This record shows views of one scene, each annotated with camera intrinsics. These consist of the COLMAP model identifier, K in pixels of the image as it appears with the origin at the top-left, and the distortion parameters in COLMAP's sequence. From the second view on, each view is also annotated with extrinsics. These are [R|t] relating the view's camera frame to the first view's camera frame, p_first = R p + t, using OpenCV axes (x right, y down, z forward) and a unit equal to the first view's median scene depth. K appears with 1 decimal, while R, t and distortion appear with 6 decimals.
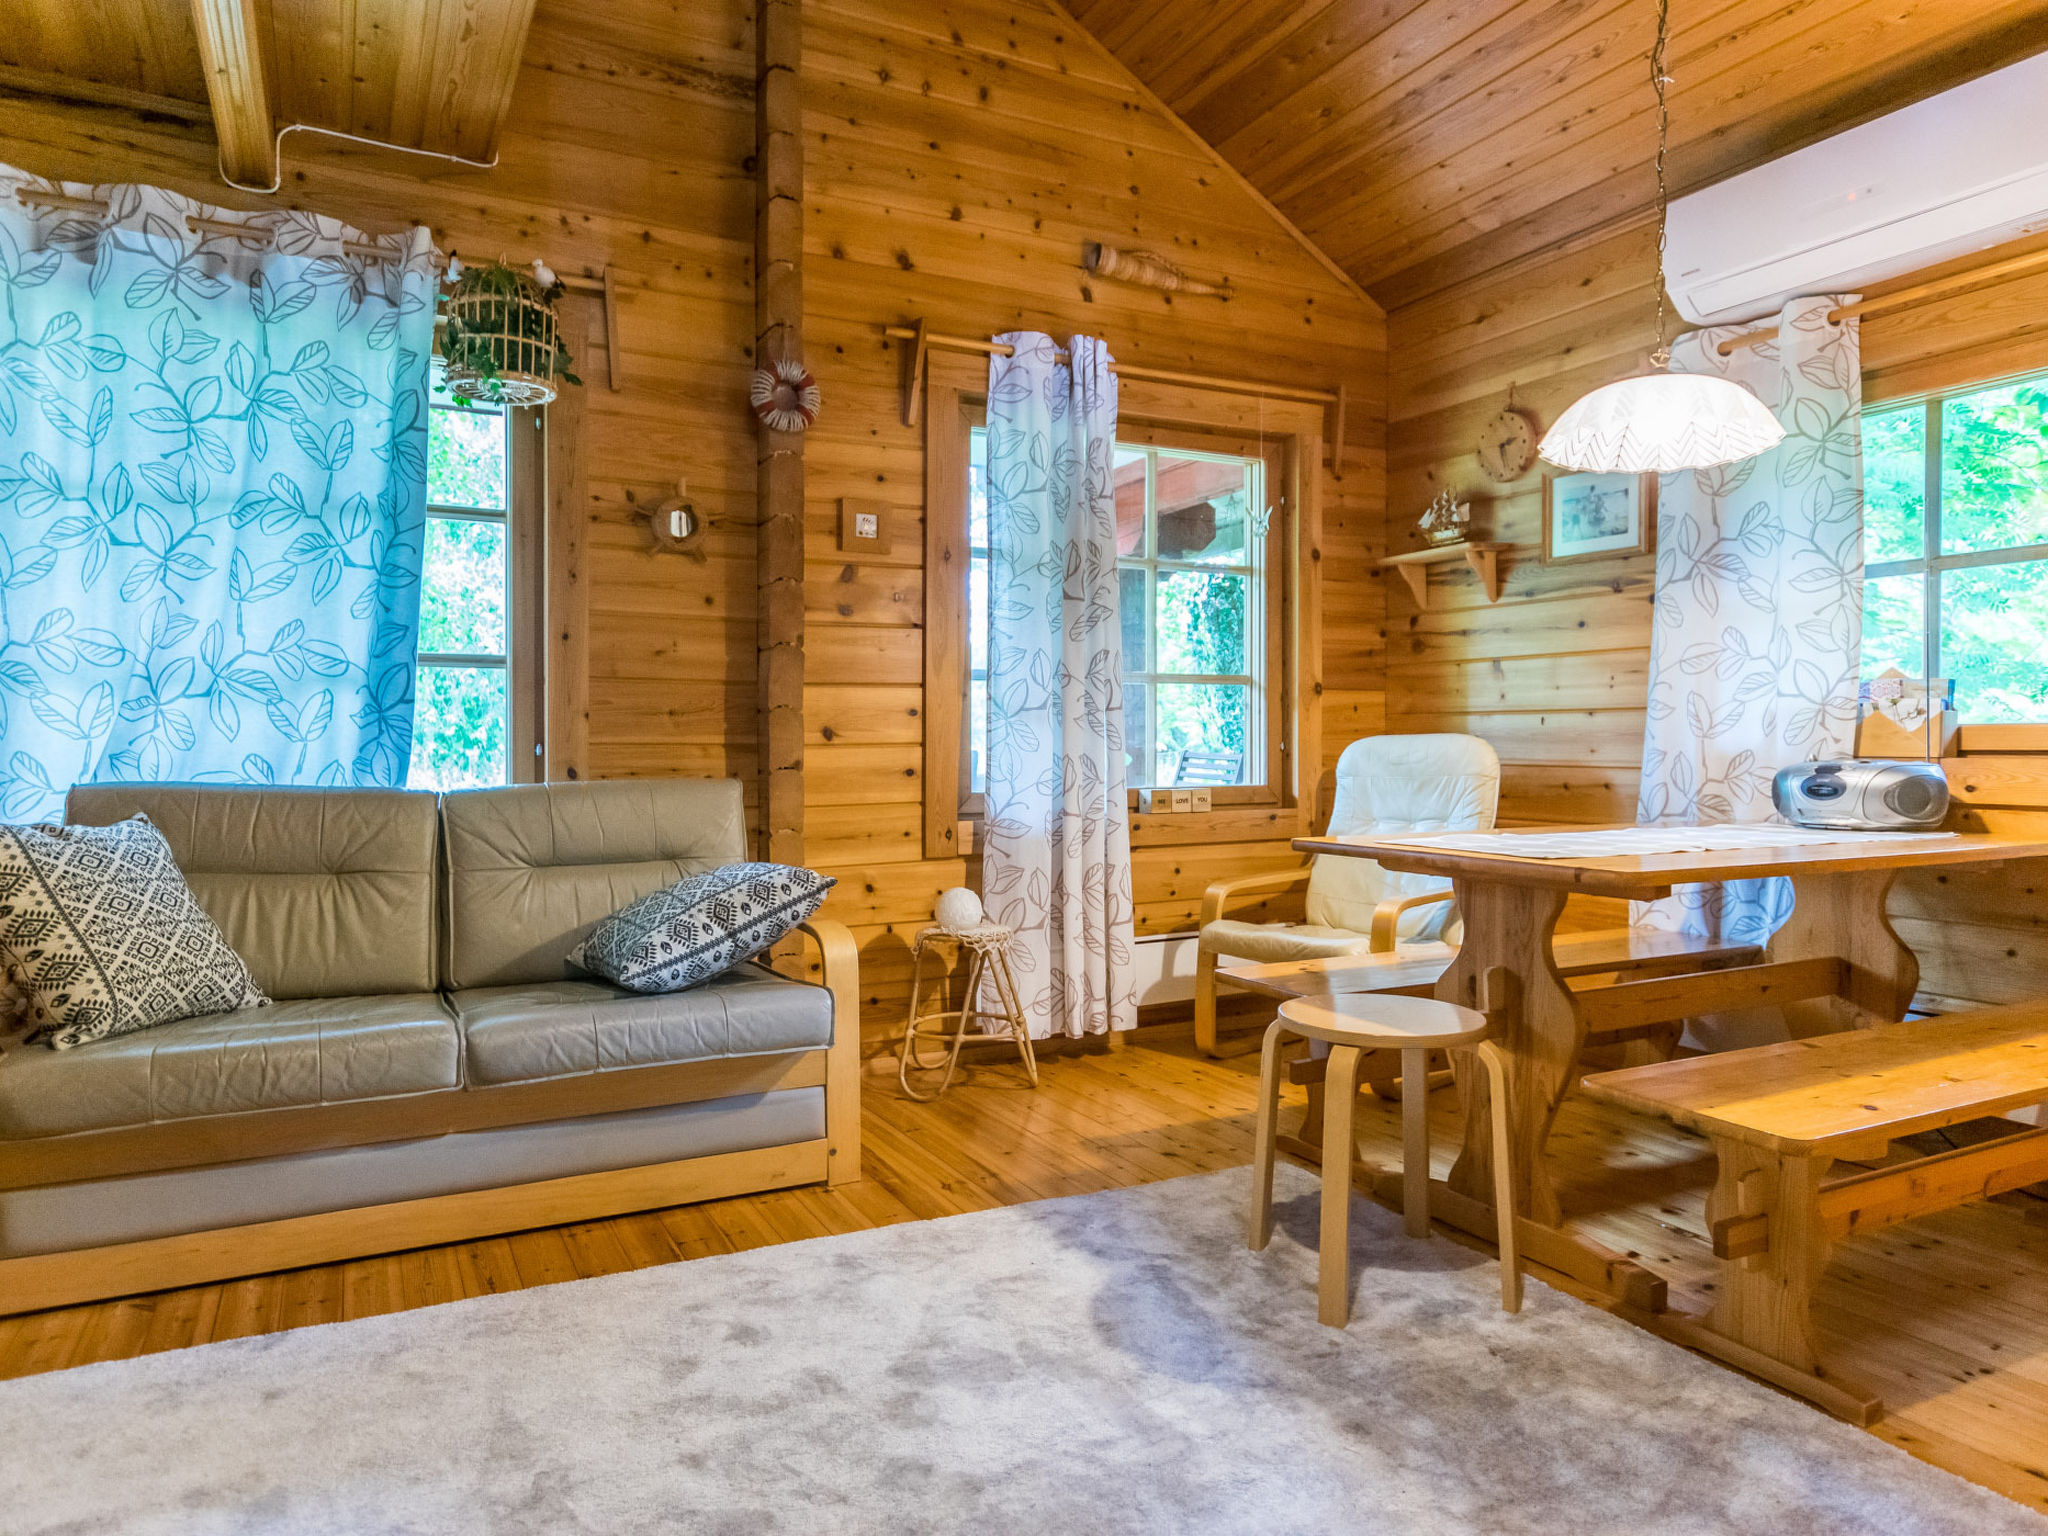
lens RADIAL K [[1279.6, 0, 1024.0], [0, 1279.6, 768.0], [0, 0, 1]] dist [-0.000310, 0.000545]
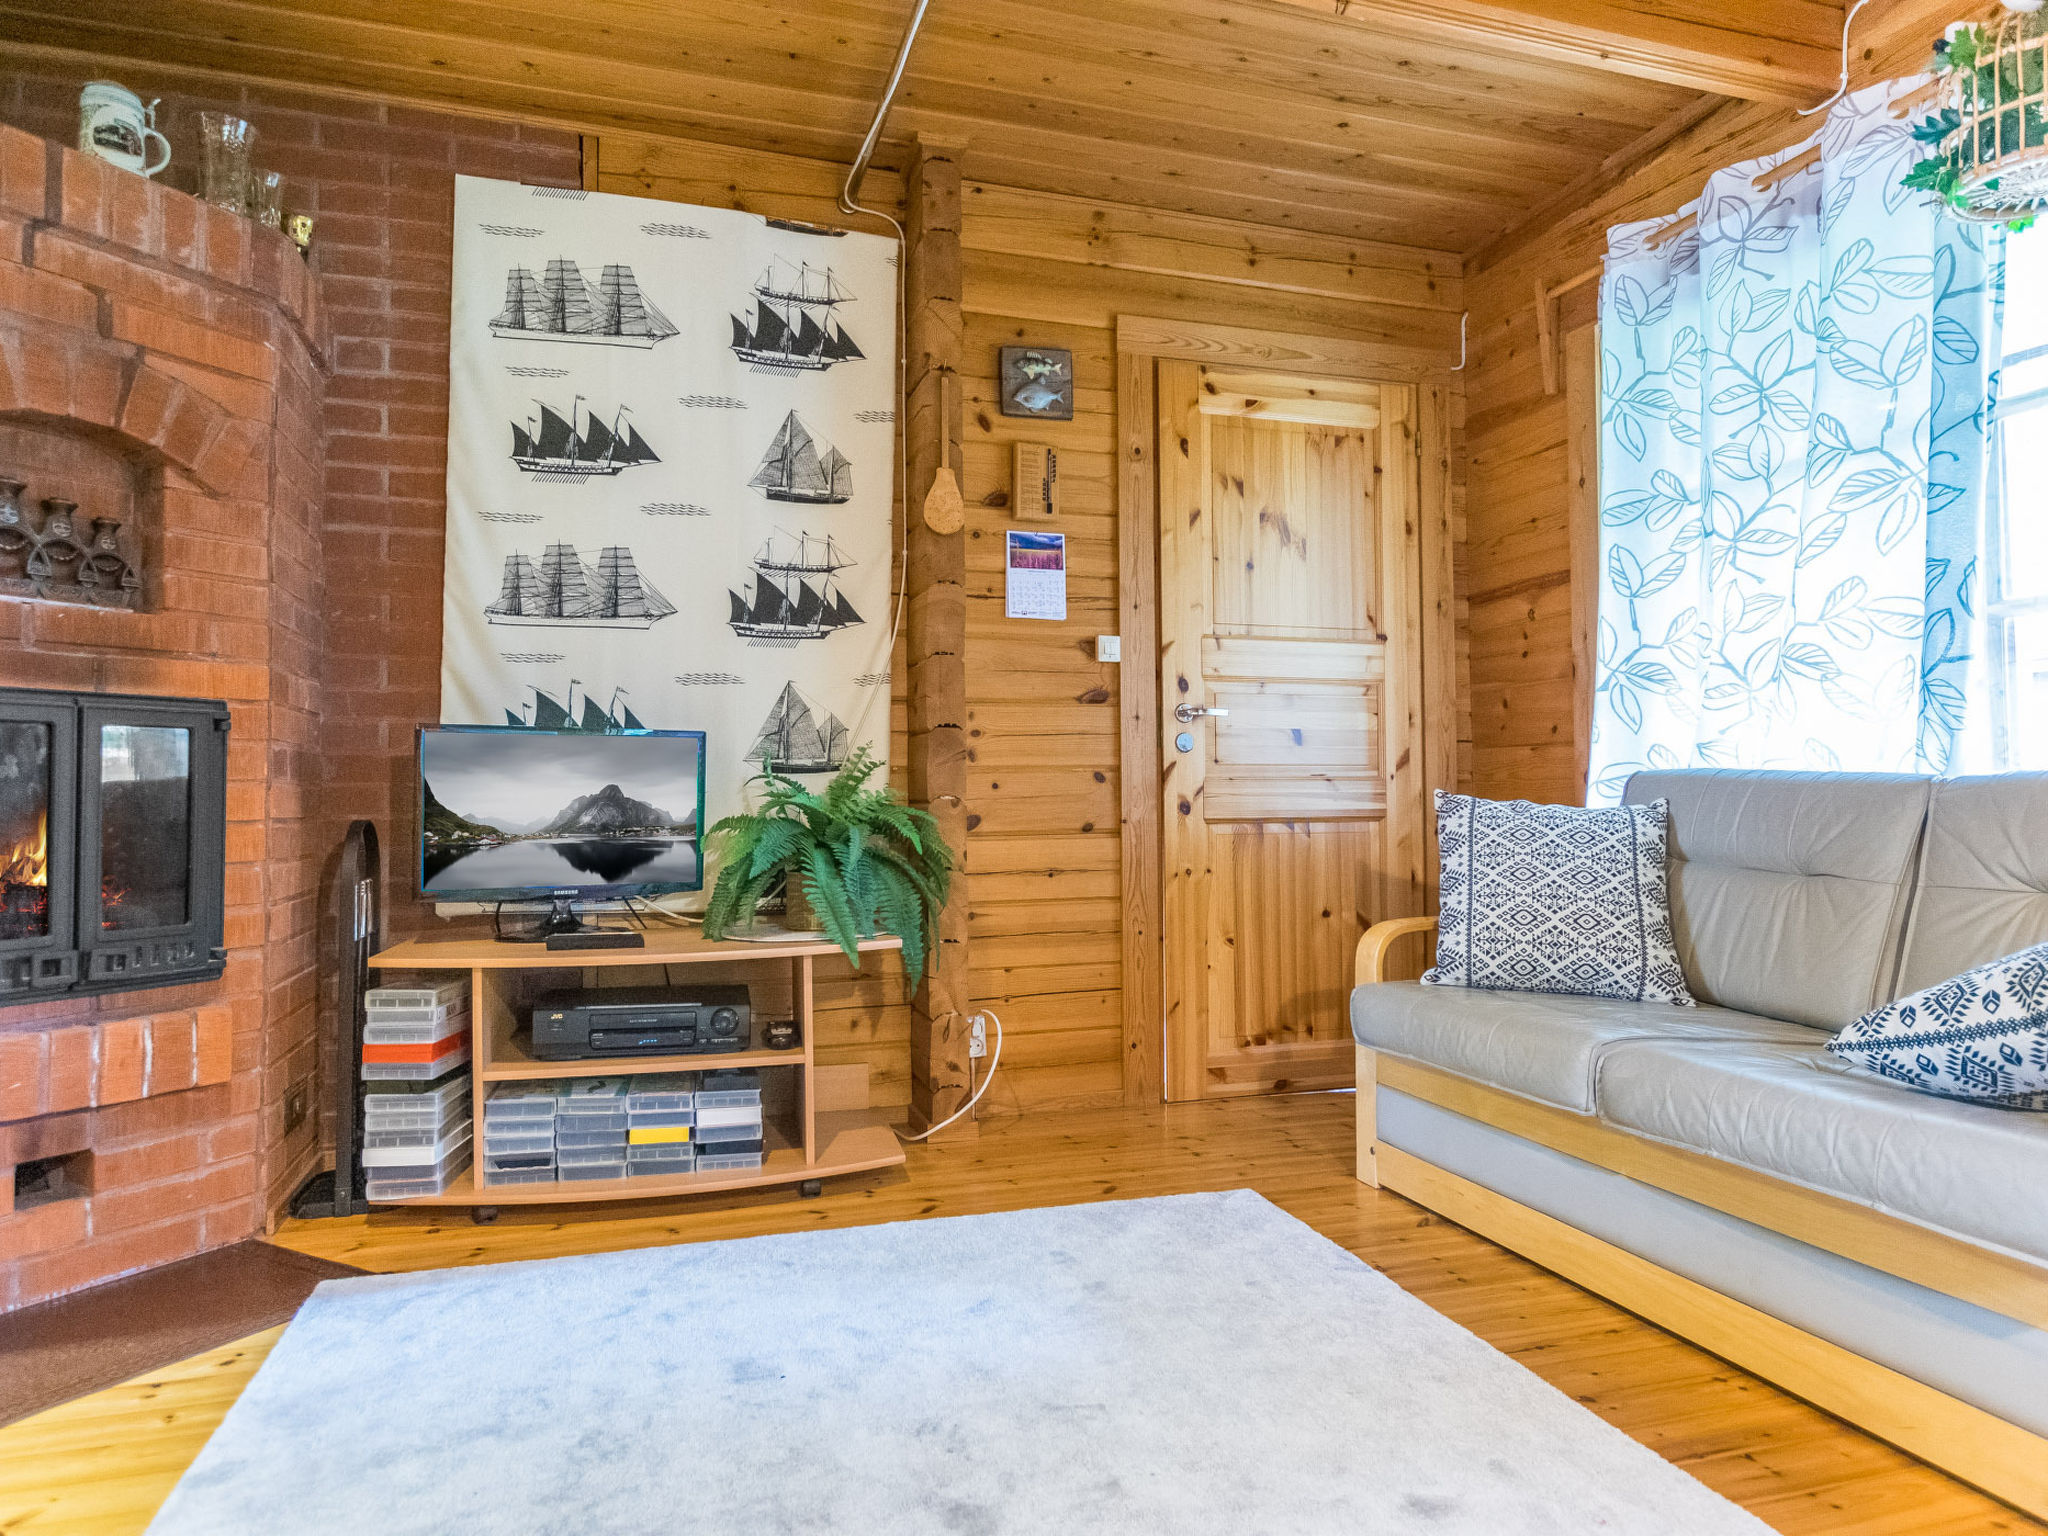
lens RADIAL K [[1279.6, 0, 1024.0], [0, 1279.6, 768.0], [0, 0, 1]] dist [-0.000310, 0.000545]
pose [[-0.184135, -0.026146, -0.982553, 0.274980], [-0.014528, 0.999609, -0.023877, 0.029095], [0.982794, 0.009878, -0.184443, 0.474338]]
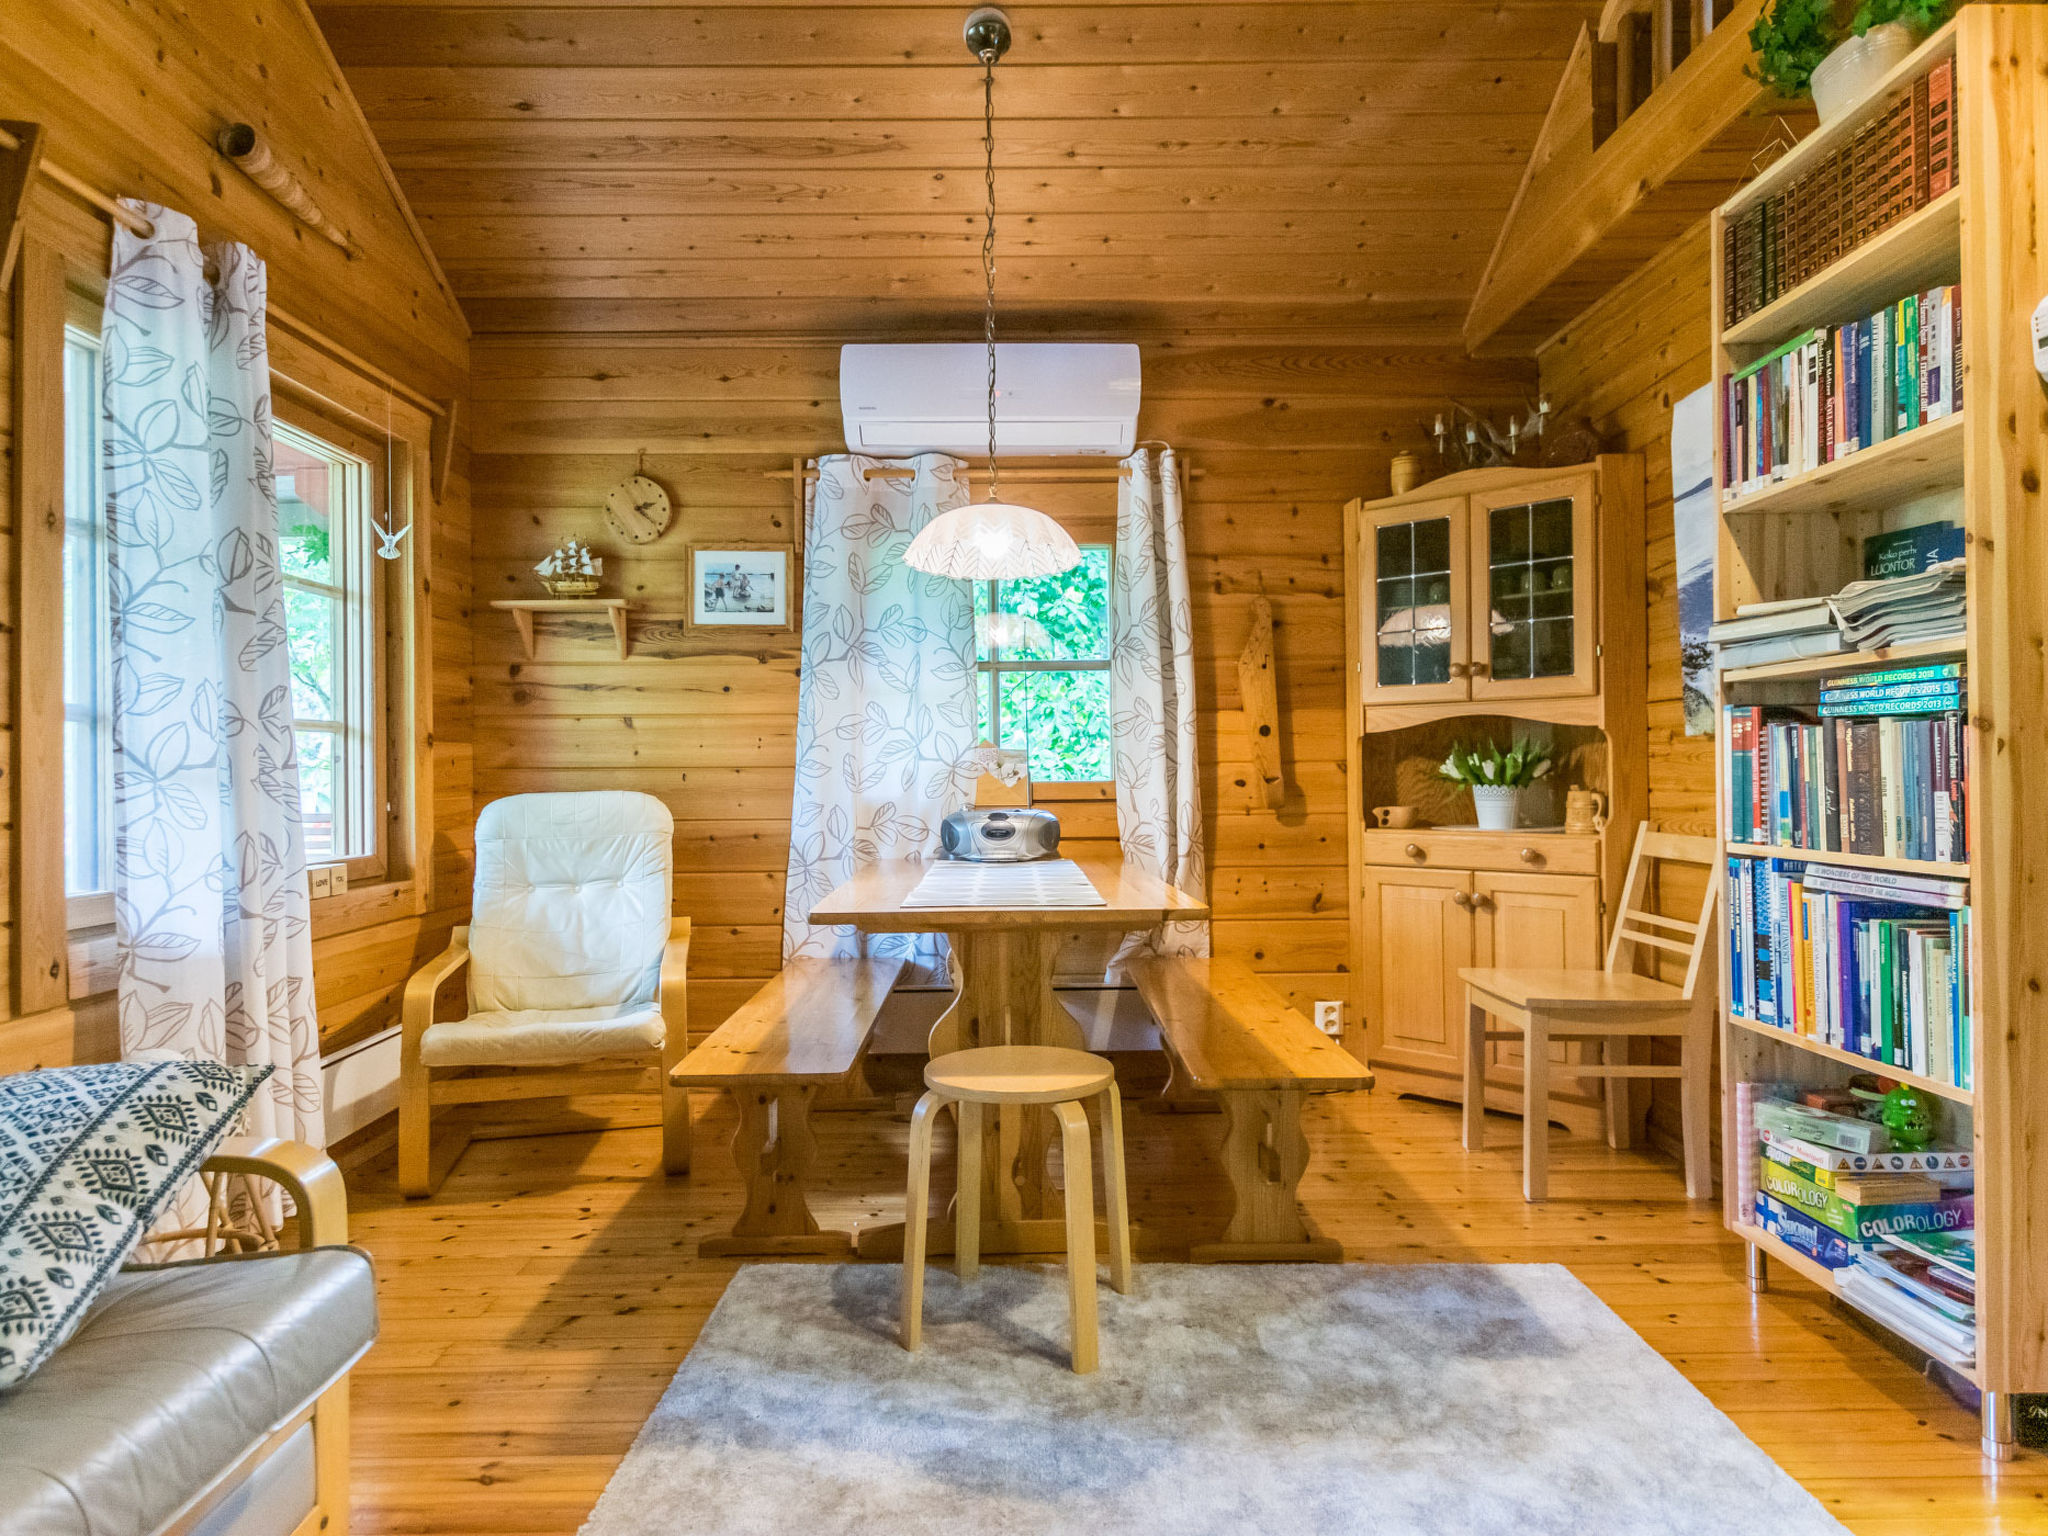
lens RADIAL K [[1184.9, 0, 1024.0], [0, 1184.9, 768.0], [0, 0, 1]] dist [0.004921, 0.001572]
pose [[0.458417, 0.000100, 0.888737, -0.354421], [0.025619, 0.999583, -0.013327, -0.025735], [-0.888368, 0.028877, 0.458223, 0.320830]]
